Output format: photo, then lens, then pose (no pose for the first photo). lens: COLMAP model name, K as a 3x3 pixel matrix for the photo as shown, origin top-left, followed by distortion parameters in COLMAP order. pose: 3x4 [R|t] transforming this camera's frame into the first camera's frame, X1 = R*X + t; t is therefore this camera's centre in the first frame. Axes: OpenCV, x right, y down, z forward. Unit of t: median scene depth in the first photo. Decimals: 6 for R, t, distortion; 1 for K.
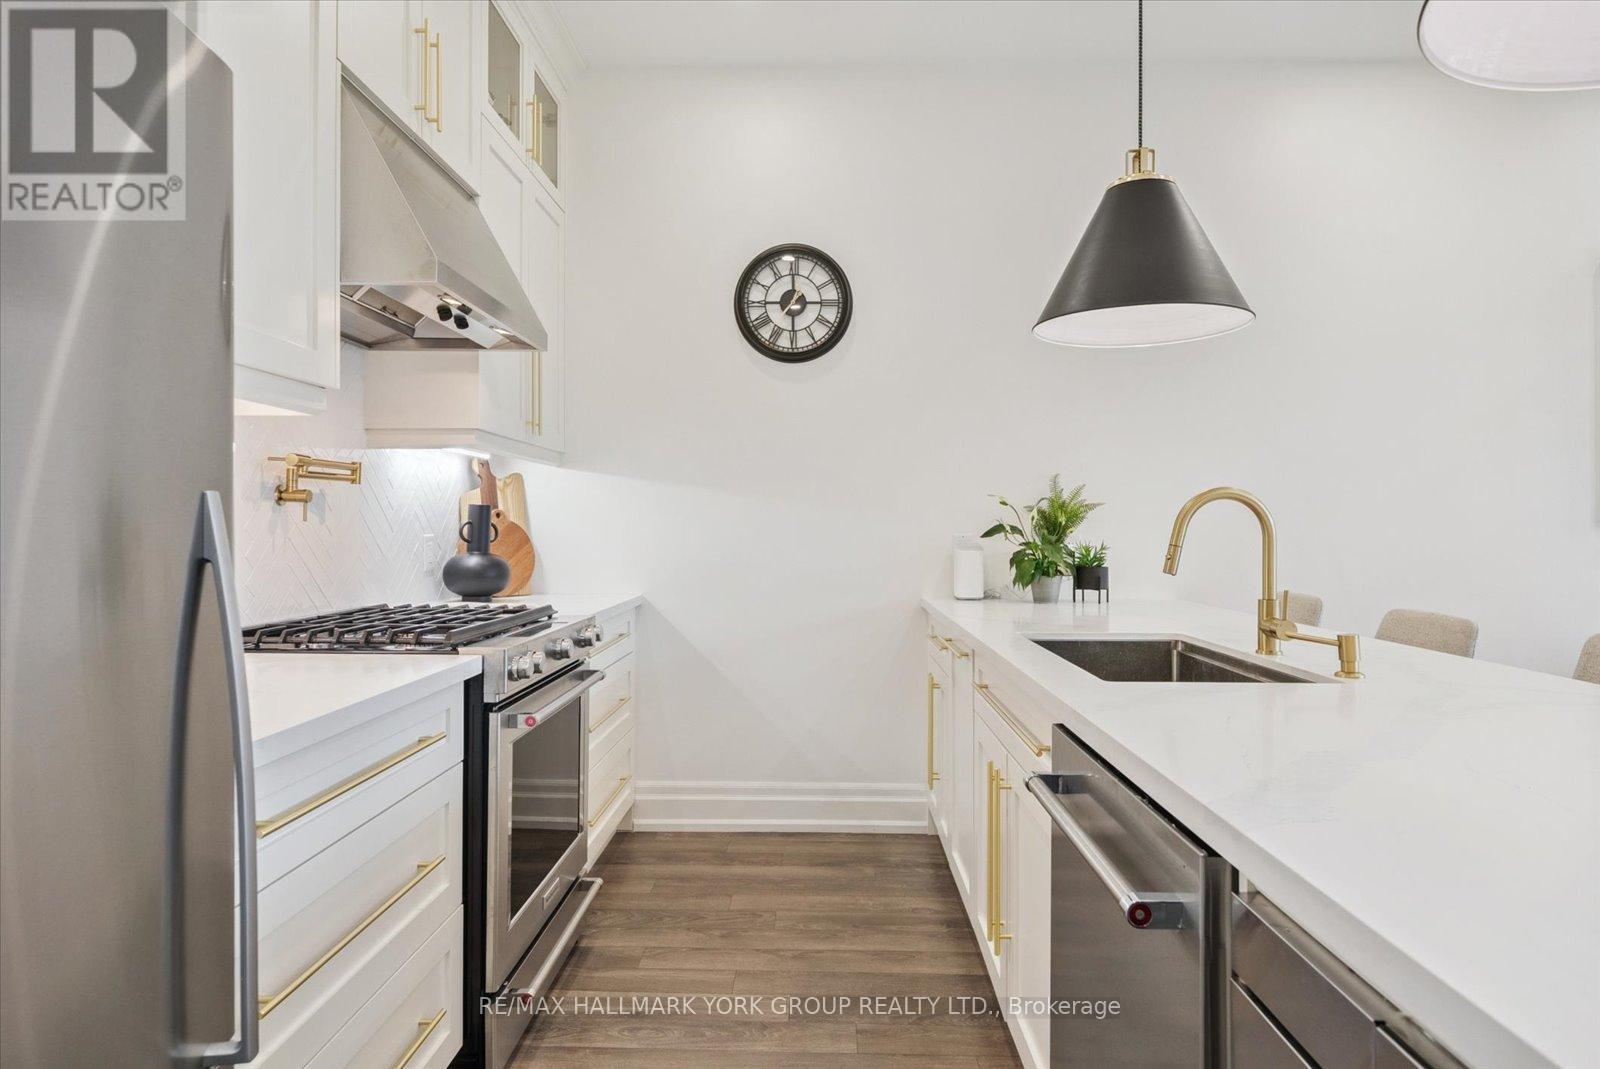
lens RADIAL K [[899.3, 0, 805.3], [0, 899.3, 519.2], [0, 0, 1]] dist [-0.002589, 0.000045]
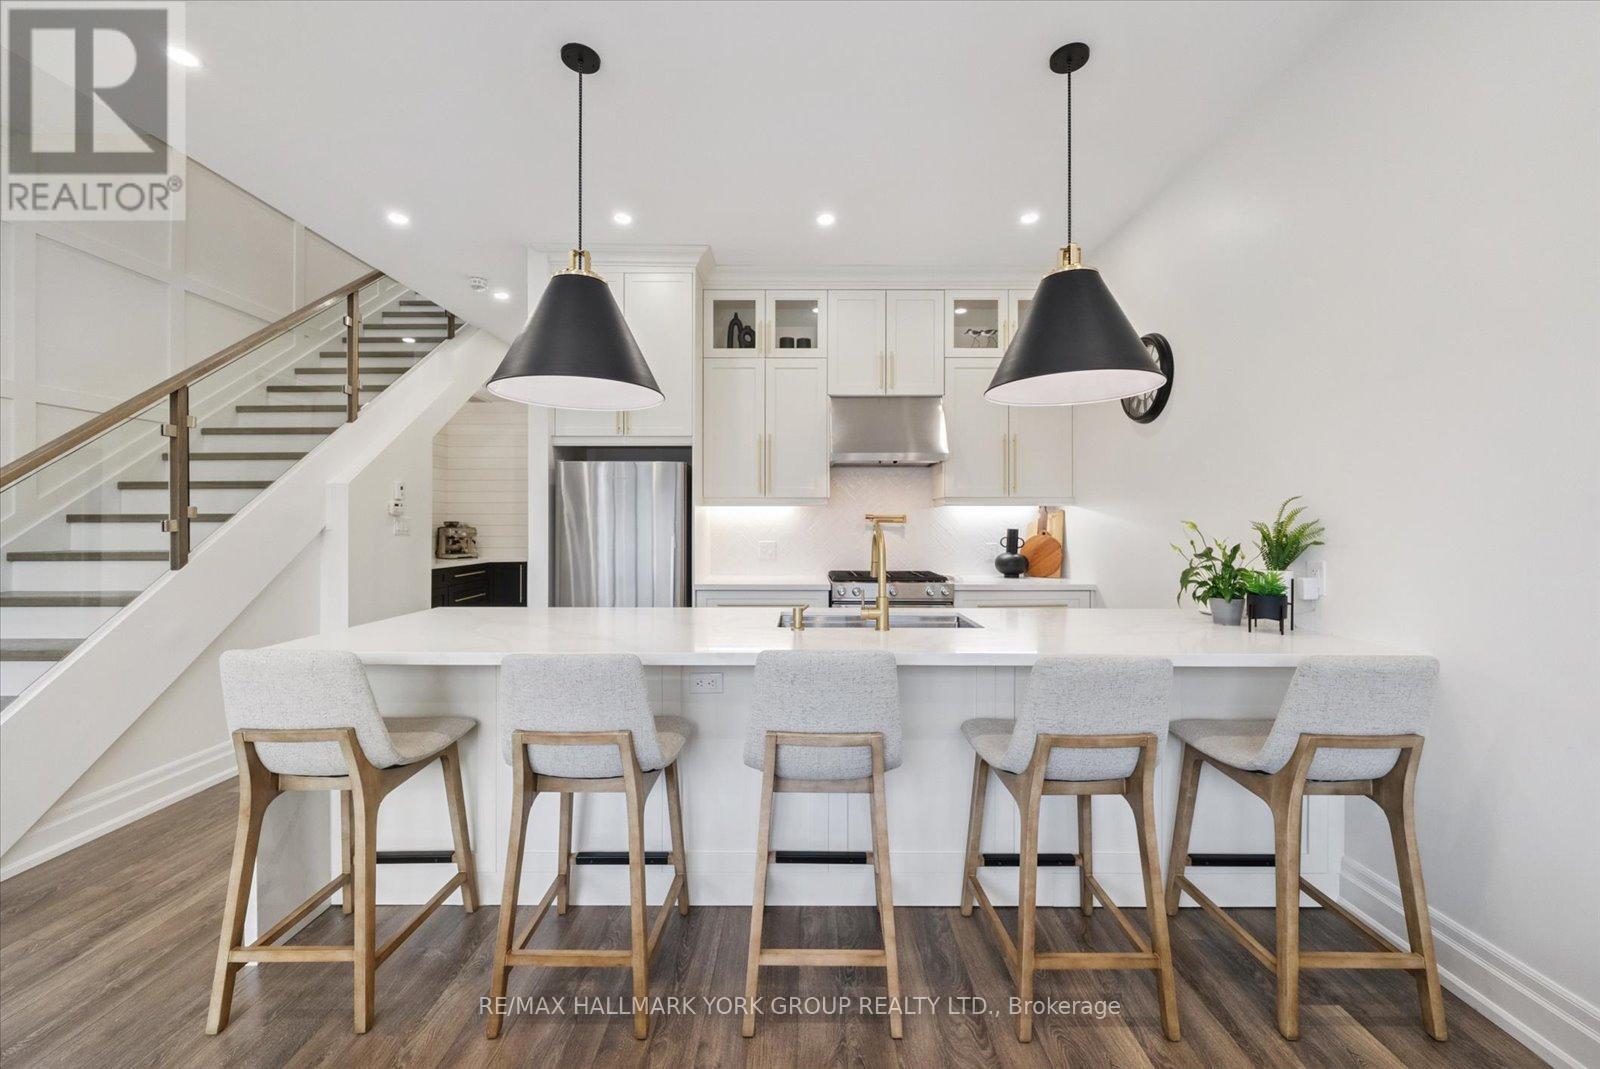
lens RADIAL K [[620.5, 0, 794.6], [0, 620.5, 537.5], [0, 0, 1]] dist [-0.000120, -0.000096]
pose [[0.021413, 0.019787, -0.999575, 0.965038], [0.006472, 0.999780, 0.019929, -0.026341], [0.999750, -0.006896, 0.021280, 0.466408]]
